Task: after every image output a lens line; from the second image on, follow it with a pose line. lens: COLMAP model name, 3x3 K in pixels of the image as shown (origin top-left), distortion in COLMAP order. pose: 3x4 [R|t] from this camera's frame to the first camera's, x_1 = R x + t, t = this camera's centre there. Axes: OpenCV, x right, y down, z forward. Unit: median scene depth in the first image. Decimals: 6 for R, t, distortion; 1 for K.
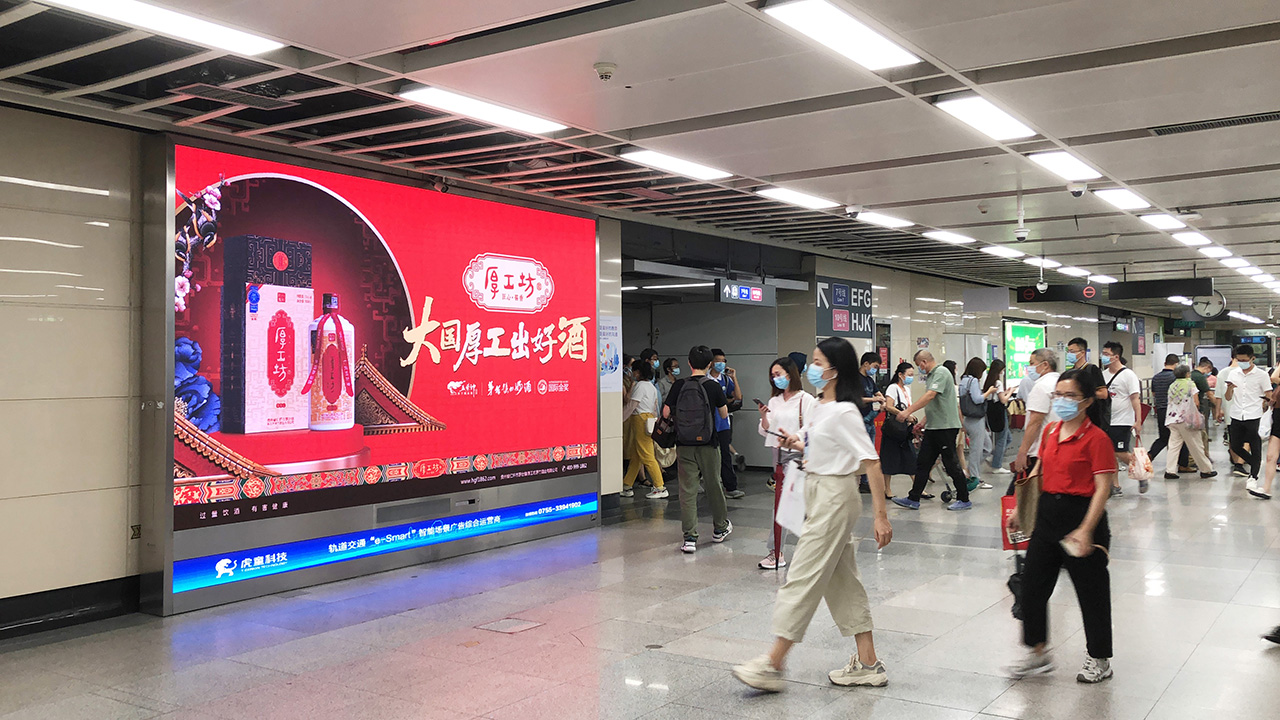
lens RADIAL K [[1118.0, 0, 649.4], [0, 1118.0, 338.2], [0, 0, 1]] dist [0.017555, -0.032466]
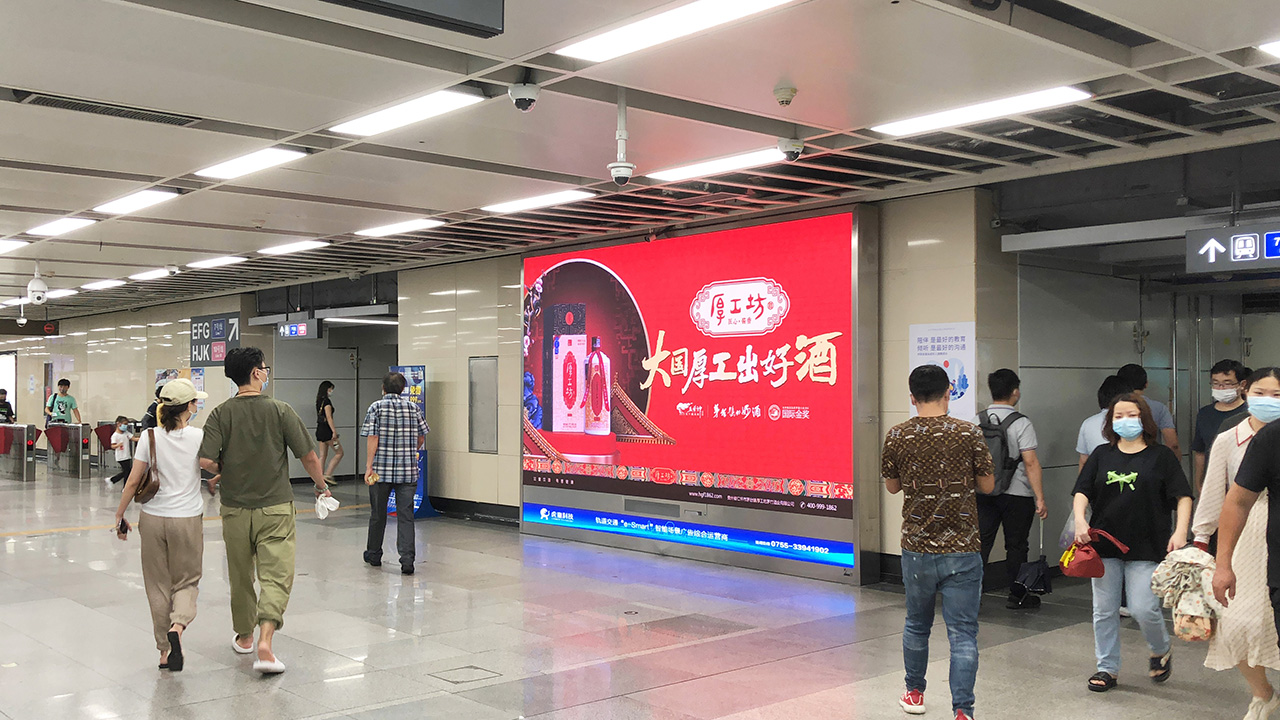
lens RADIAL K [[1194.5, 0, 636.8], [0, 1194.5, 369.2], [0, 0, 1]] dist [0.015831, 0.000000]
pose [[-0.271703, 0.003869, -0.962373, 1.031545], [0.037521, 0.999274, -0.006576, 0.011140], [0.961650, -0.037896, -0.271651, 1.331979]]
